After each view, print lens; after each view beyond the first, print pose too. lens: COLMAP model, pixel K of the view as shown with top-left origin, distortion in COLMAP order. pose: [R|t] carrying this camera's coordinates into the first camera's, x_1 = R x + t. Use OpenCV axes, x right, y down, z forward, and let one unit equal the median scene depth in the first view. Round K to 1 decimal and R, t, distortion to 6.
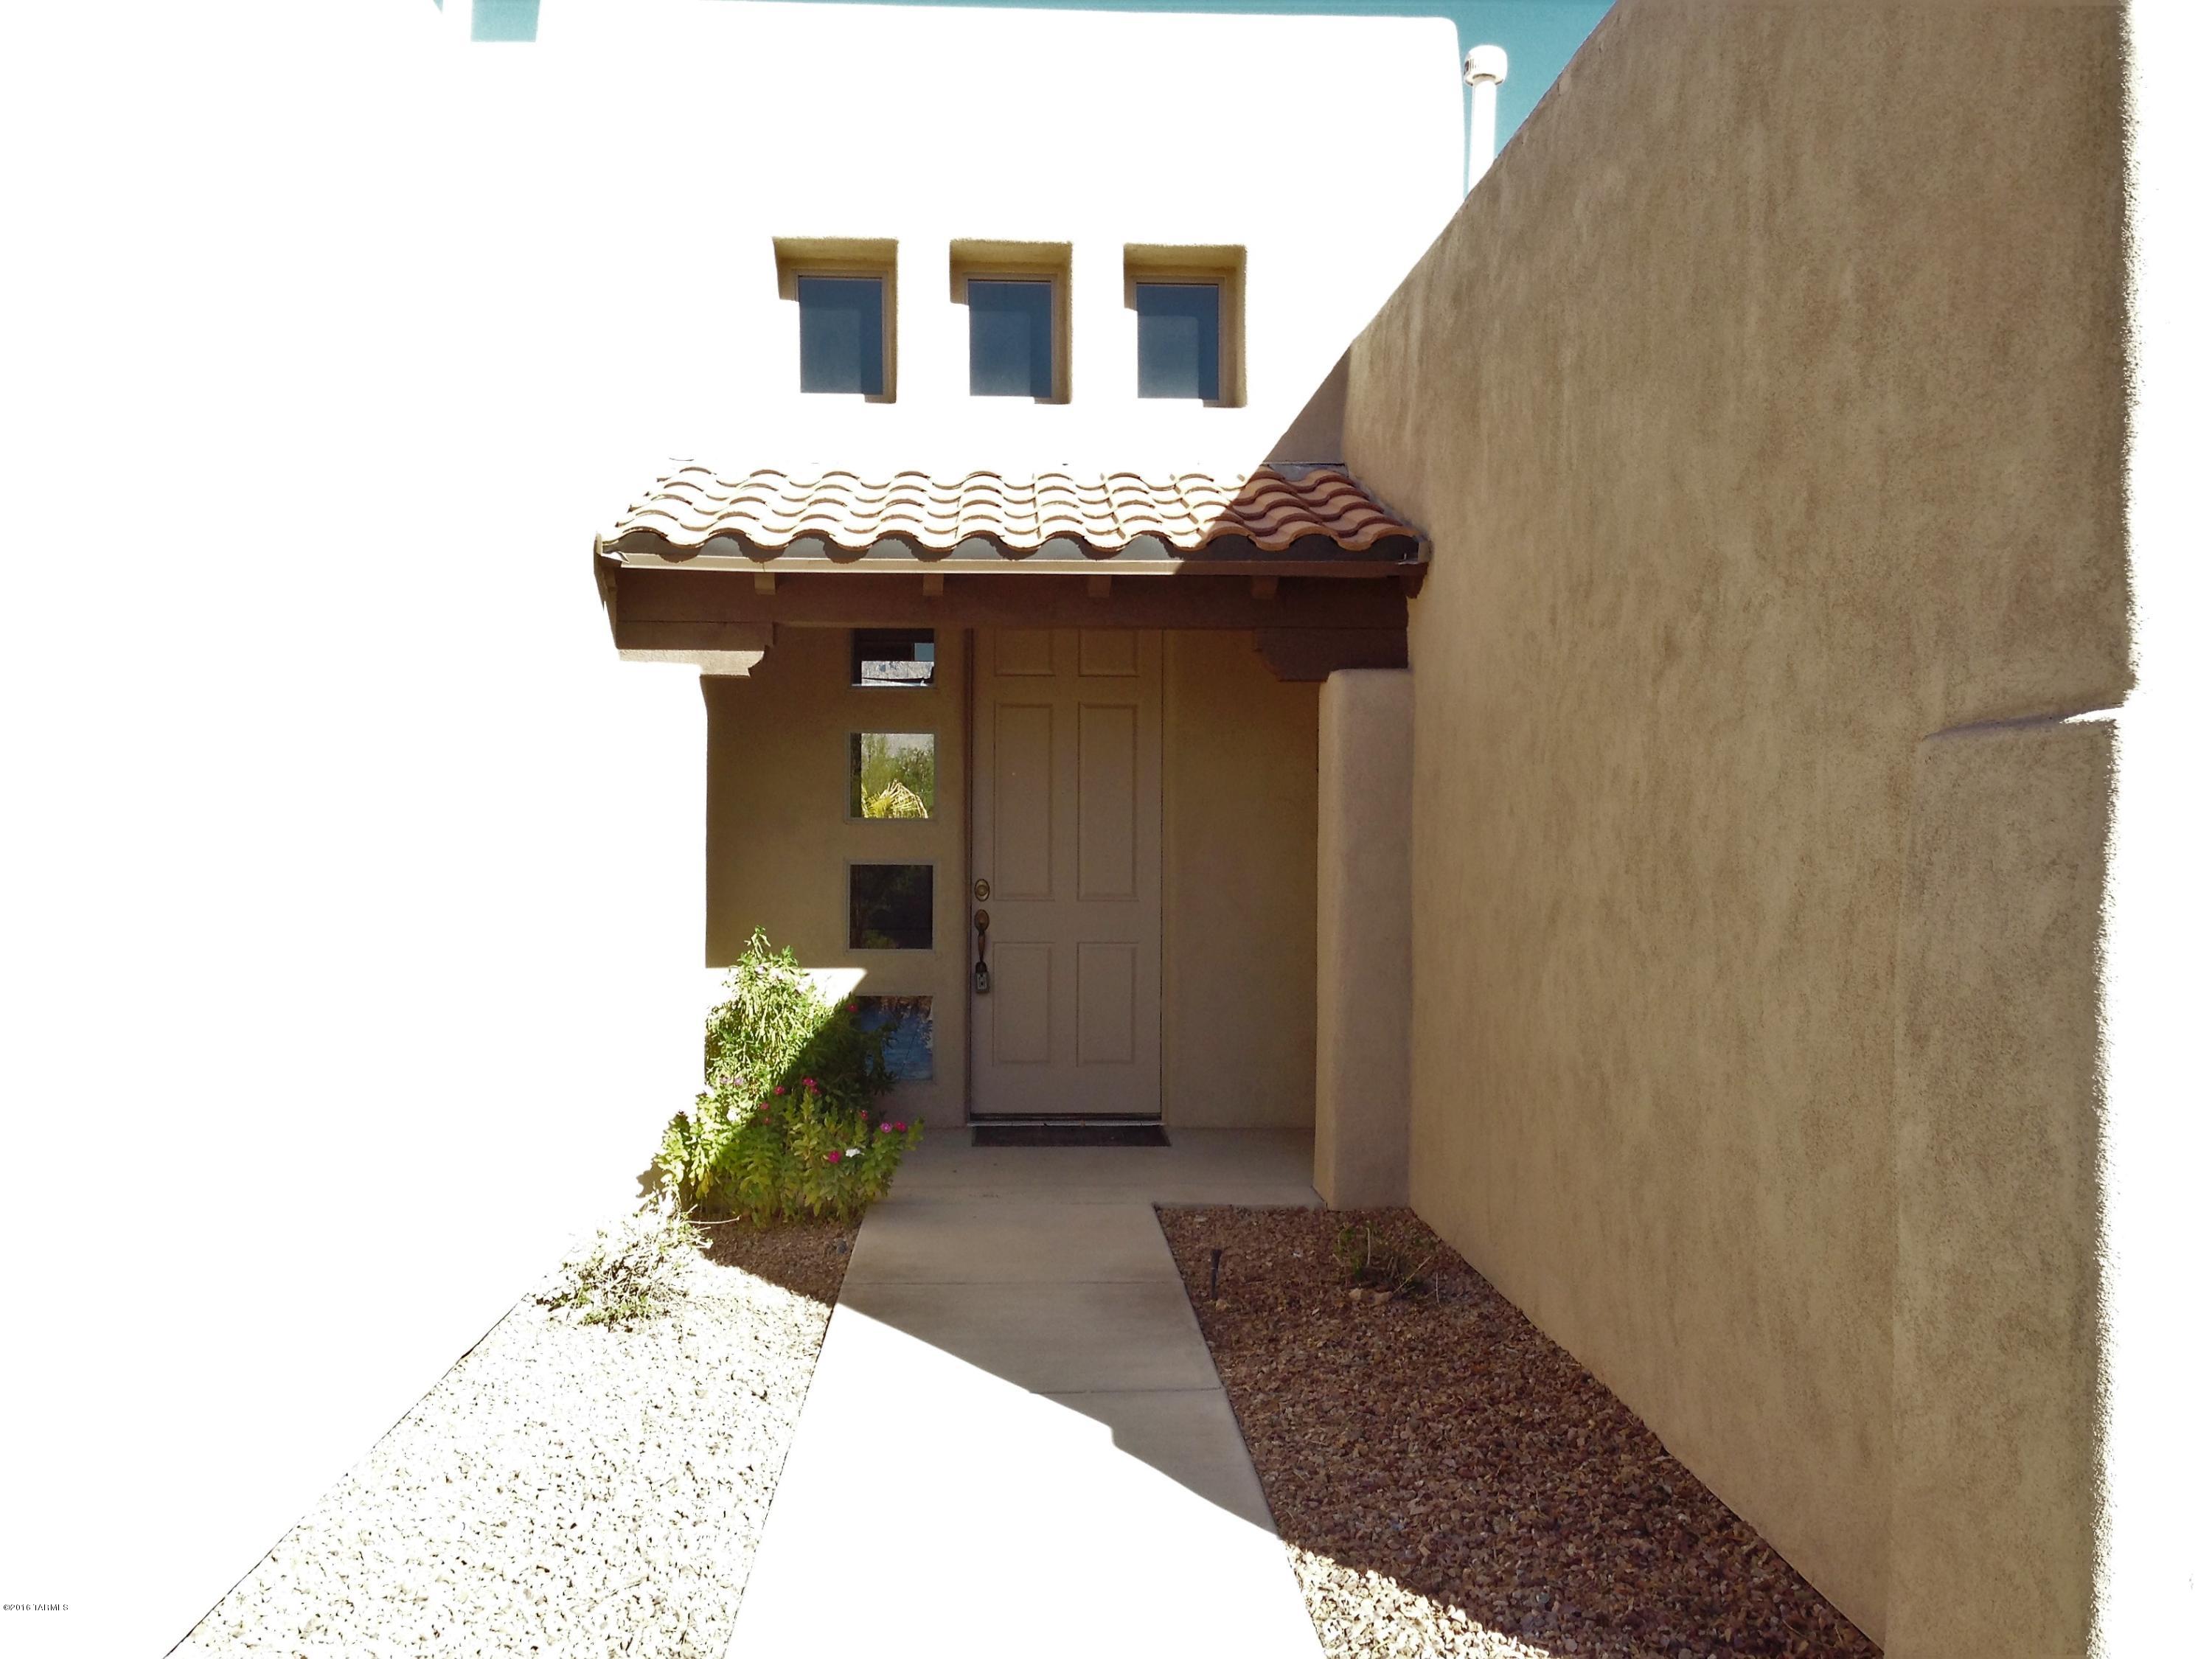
lens RADIAL K [[2066.1, 0, 1106.0], [0, 2066.1, 829.5], [0, 0, 1]] dist [0.088620, -0.015649]
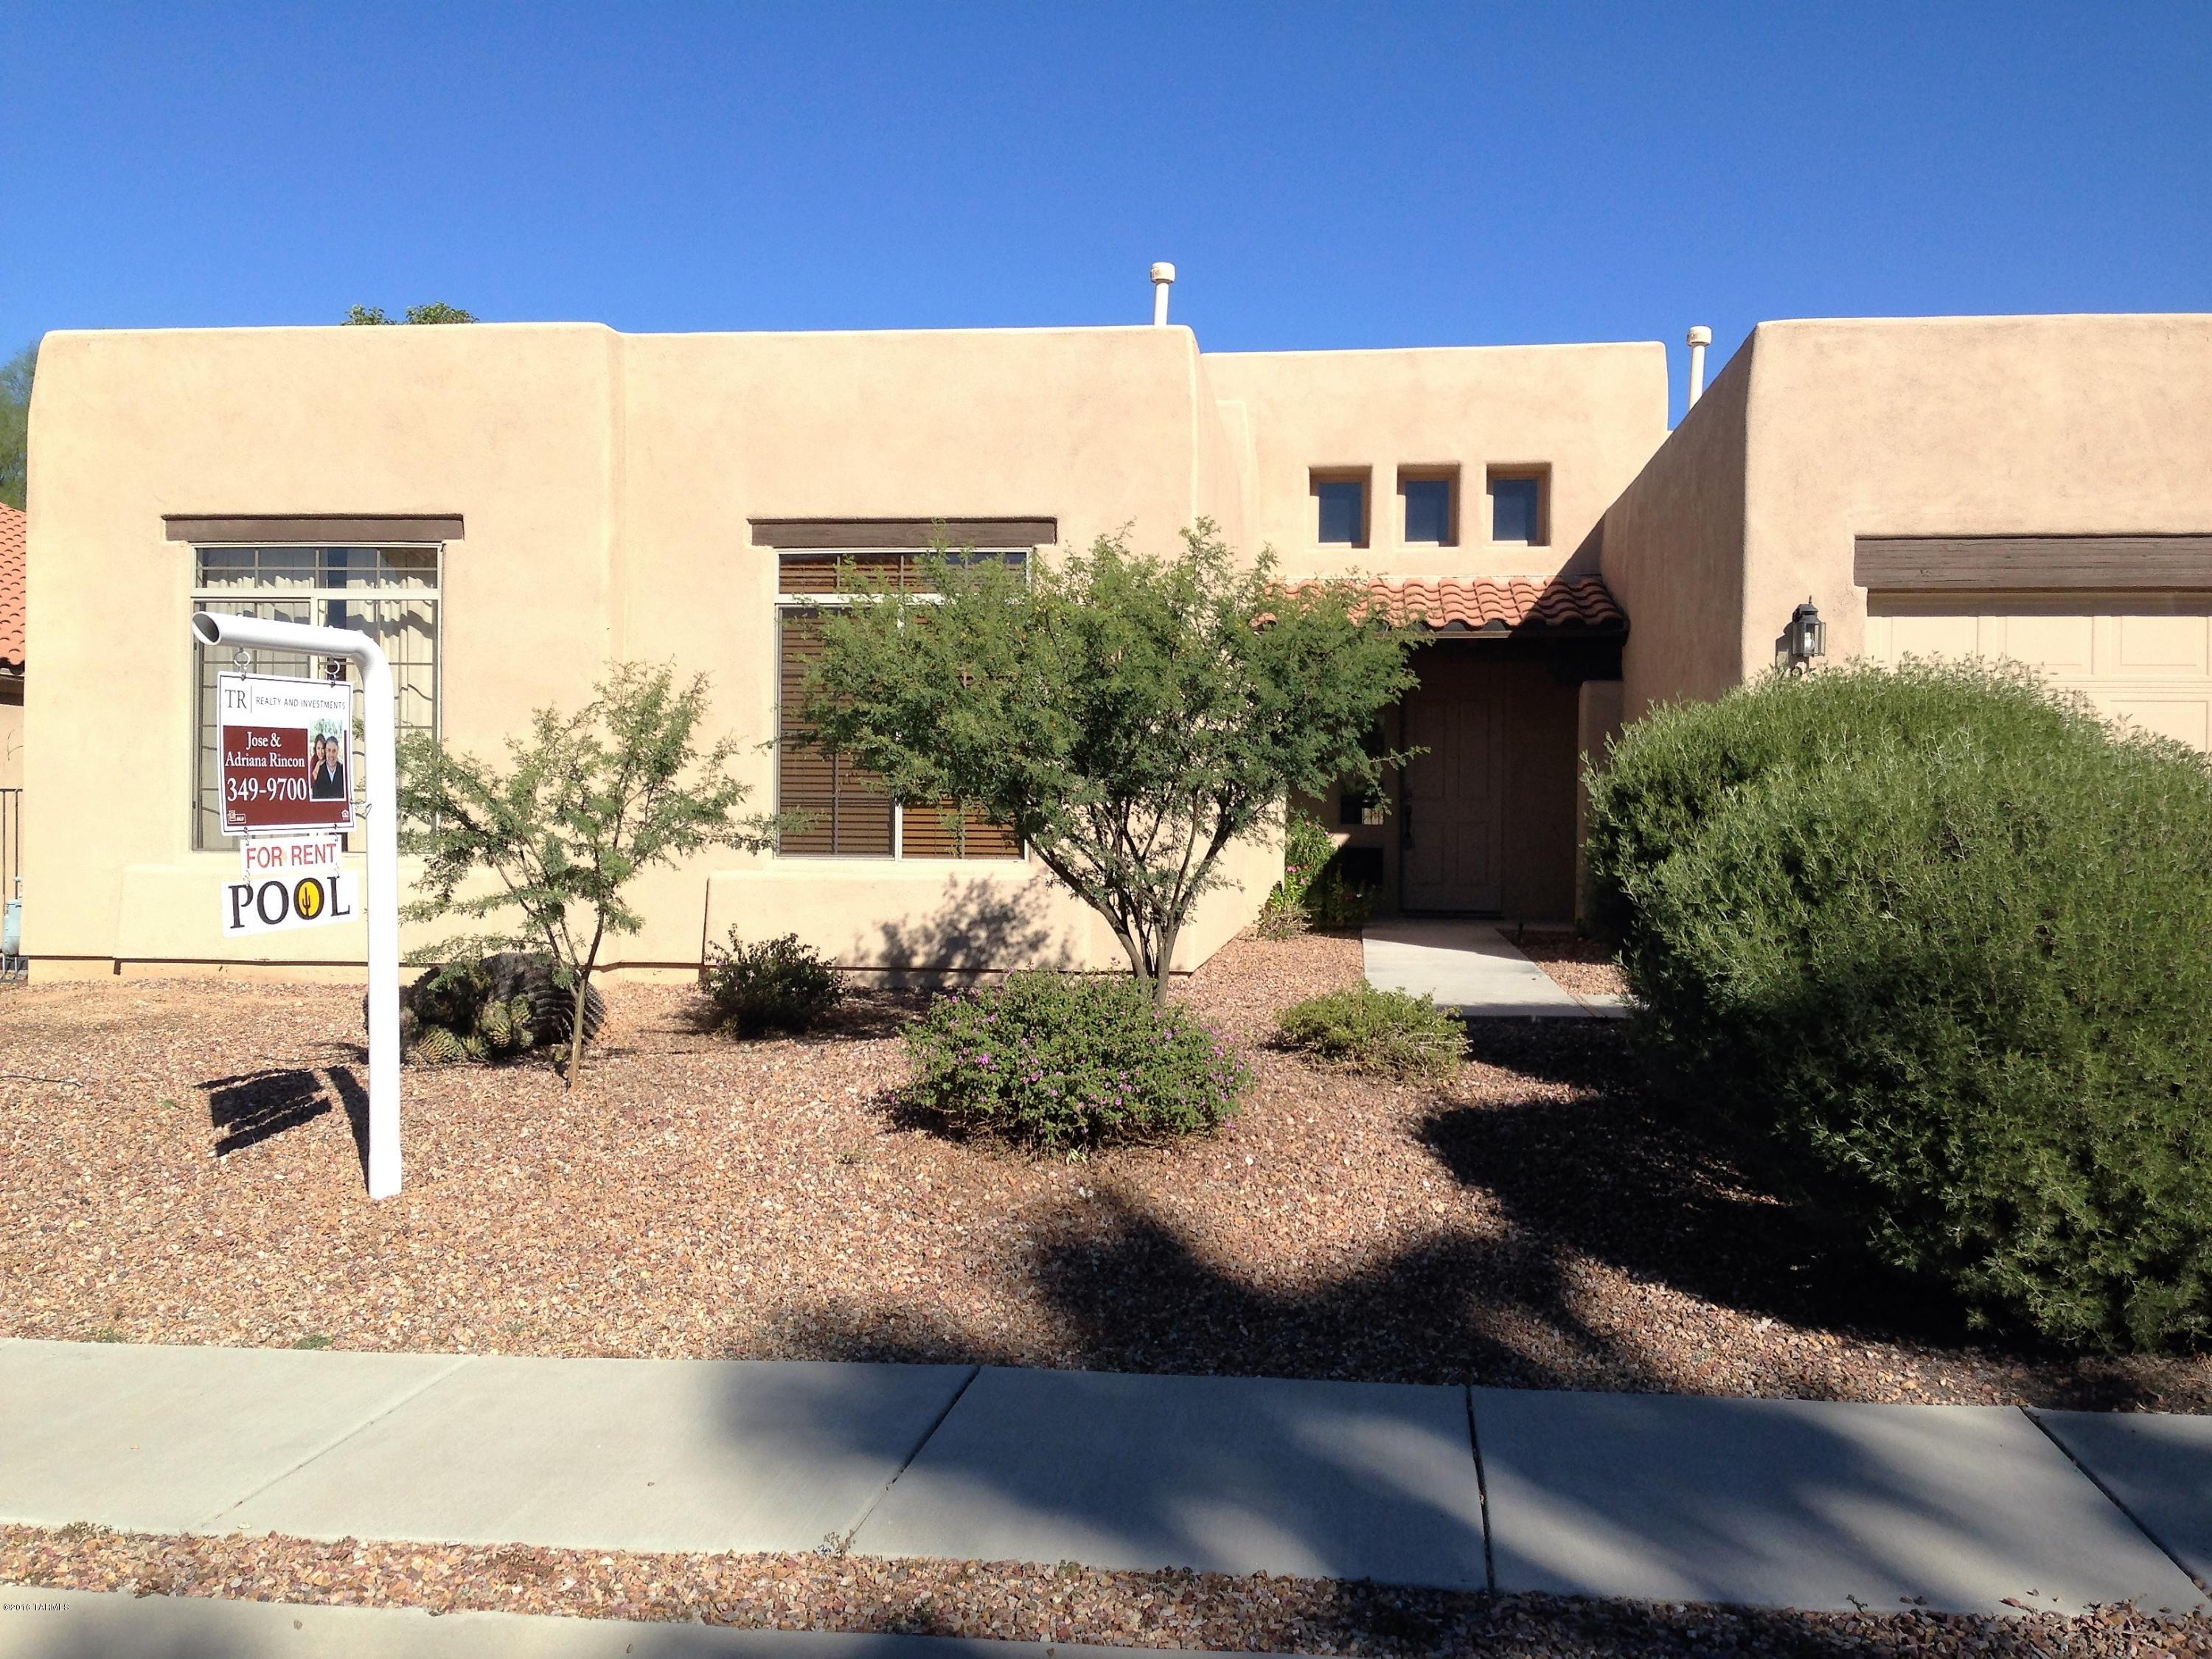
lens RADIAL K [[2066.1, 0, 1106.0], [0, 2066.1, 829.5], [0, 0, 1]] dist [0.088620, -0.015649]
pose [[0.984208, 0.009080, -0.176785, 0.004177], [-0.009287, 0.999957, -0.000347, 0.067747], [0.176774, 0.001984, 0.984249, -0.990978]]
